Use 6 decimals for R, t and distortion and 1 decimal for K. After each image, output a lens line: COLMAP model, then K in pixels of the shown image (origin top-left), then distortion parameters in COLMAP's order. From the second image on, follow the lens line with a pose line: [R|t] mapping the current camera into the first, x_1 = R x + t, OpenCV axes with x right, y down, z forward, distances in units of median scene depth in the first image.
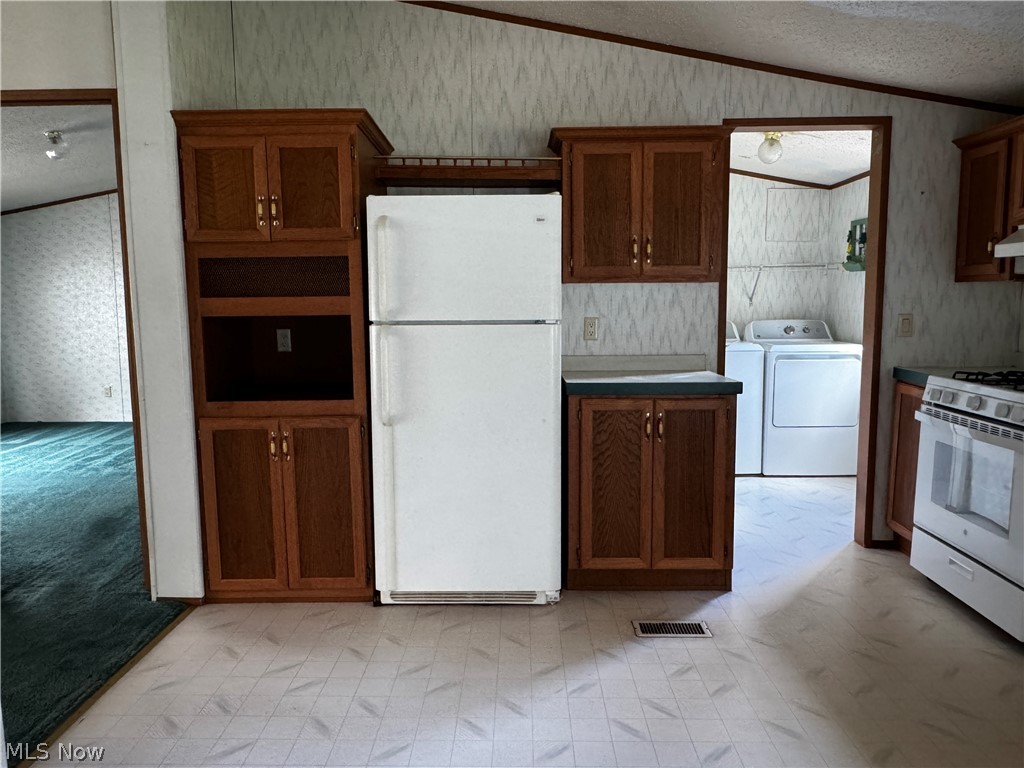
lens RADIAL K [[715.6, 0, 515.0], [0, 715.6, 384.2], [0, 0, 1]] dist [0.009596, -0.017551]
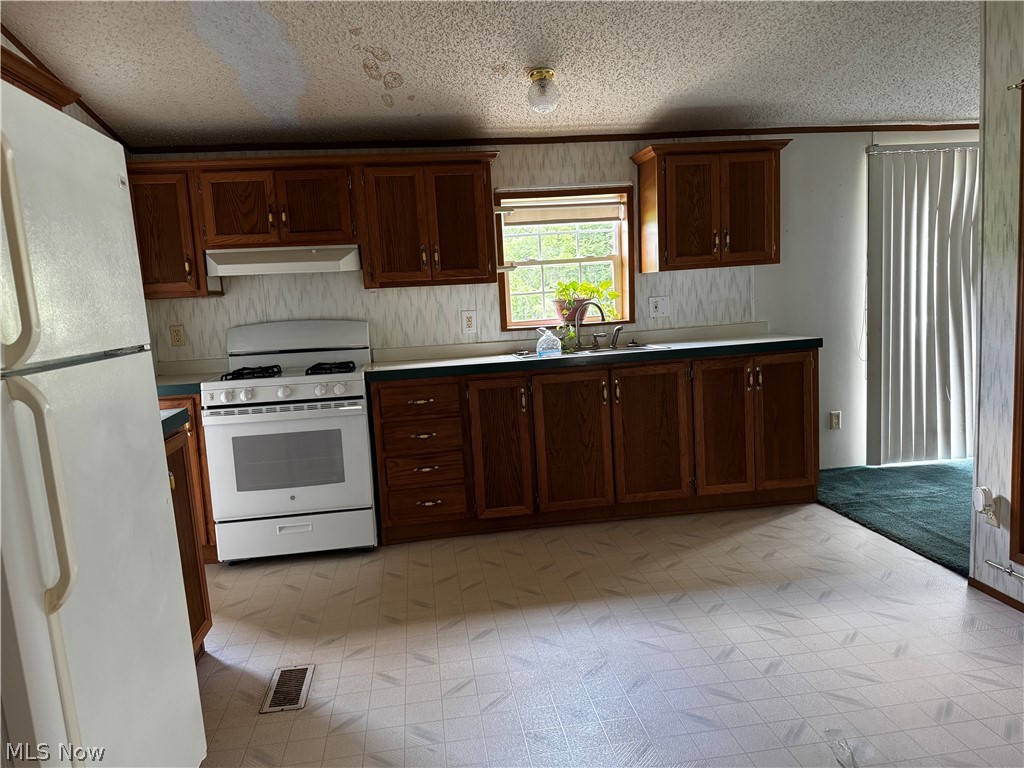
lens RADIAL K [[715.6, 0, 512.7], [0, 715.6, 392.4], [0, 0, 1]] dist [0.009596, -0.017551]
pose [[-0.163030, -0.116626, 0.979704, -0.579044], [0.167737, 0.975257, 0.144009, -0.078050], [-0.972258, 0.187810, -0.139434, 0.725467]]
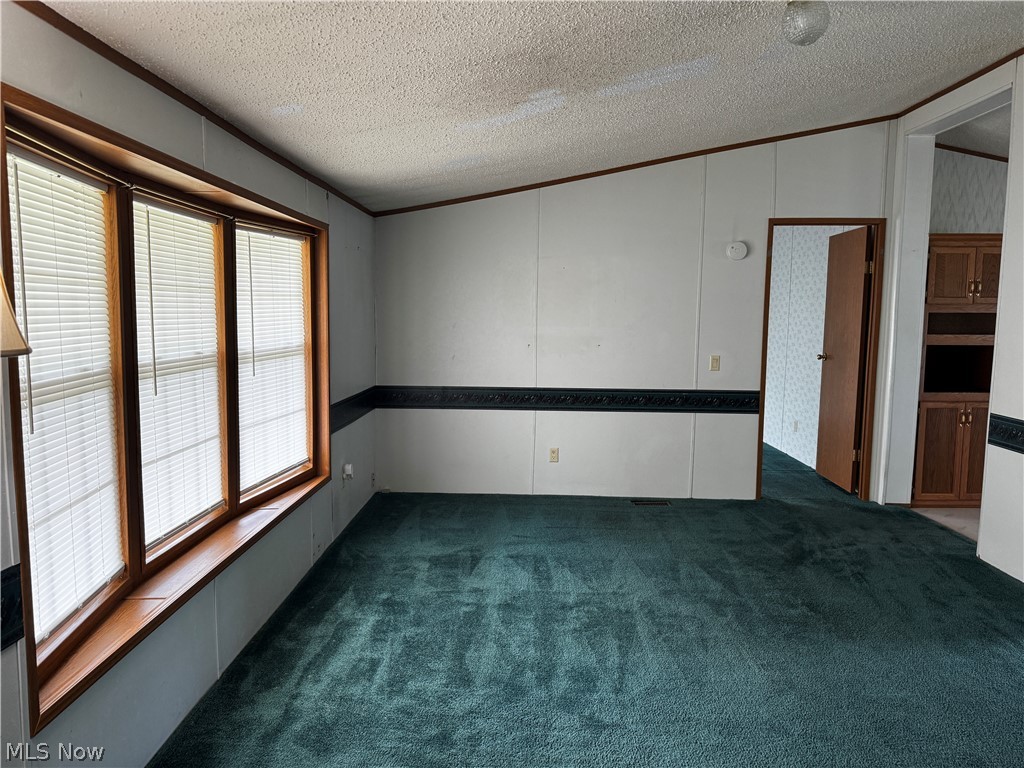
lens RADIAL K [[715.6, 0, 520.7], [0, 715.6, 389.9], [0, 0, 1]] dist [0.009596, -0.017551]
pose [[0.999713, 0.022673, -0.007682, -1.390799], [-0.022726, 0.999718, -0.006929, 0.052377], [0.007523, 0.007102, 0.999946, -0.776309]]
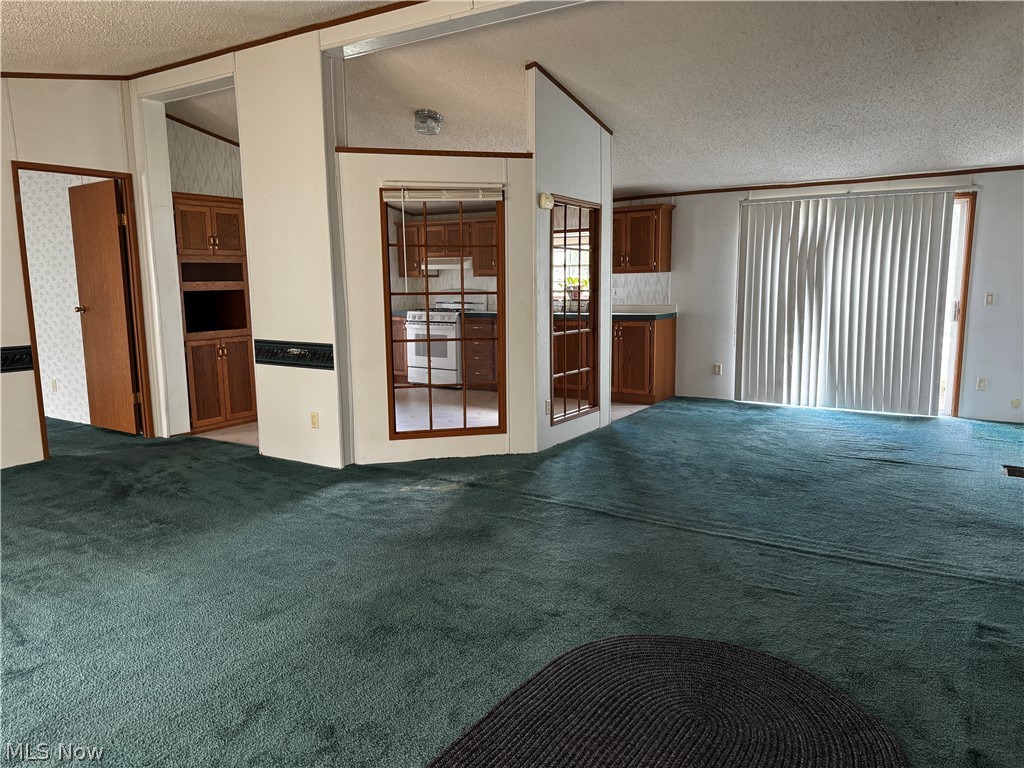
lens RADIAL K [[715.6, 0, 509.9], [0, 715.6, 387.1], [0, 0, 1]] dist [0.009596, -0.017551]
pose [[0.526868, -0.118985, 0.841578, -1.641982], [0.101846, 0.991857, 0.076471, 0.111776], [-0.843823, 0.045421, 0.534695, -0.836752]]
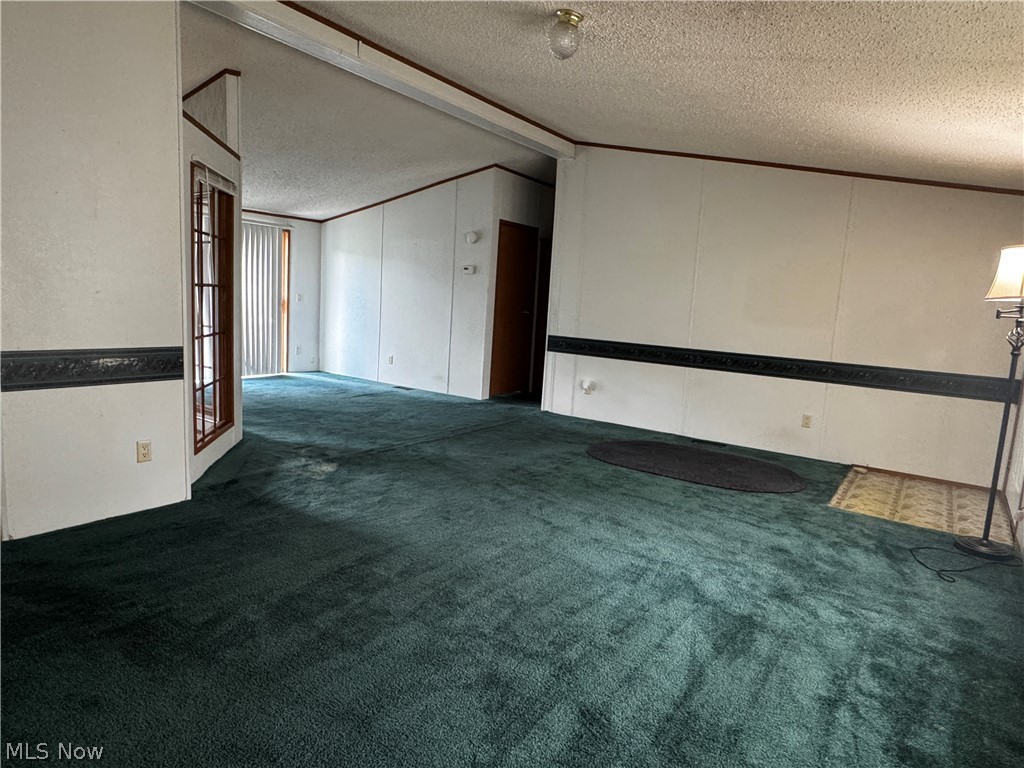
lens RADIAL K [[622.4, 0, 513.2], [0, 622.4, 384.9], [0, 0, 1]] dist [0.004312, 0.001952]
pose [[-0.828452, -0.113526, 0.548434, -1.619694], [0.014569, 0.974540, 0.223738, -0.076245], [-0.559871, 0.193347, -0.805706, 0.904502]]
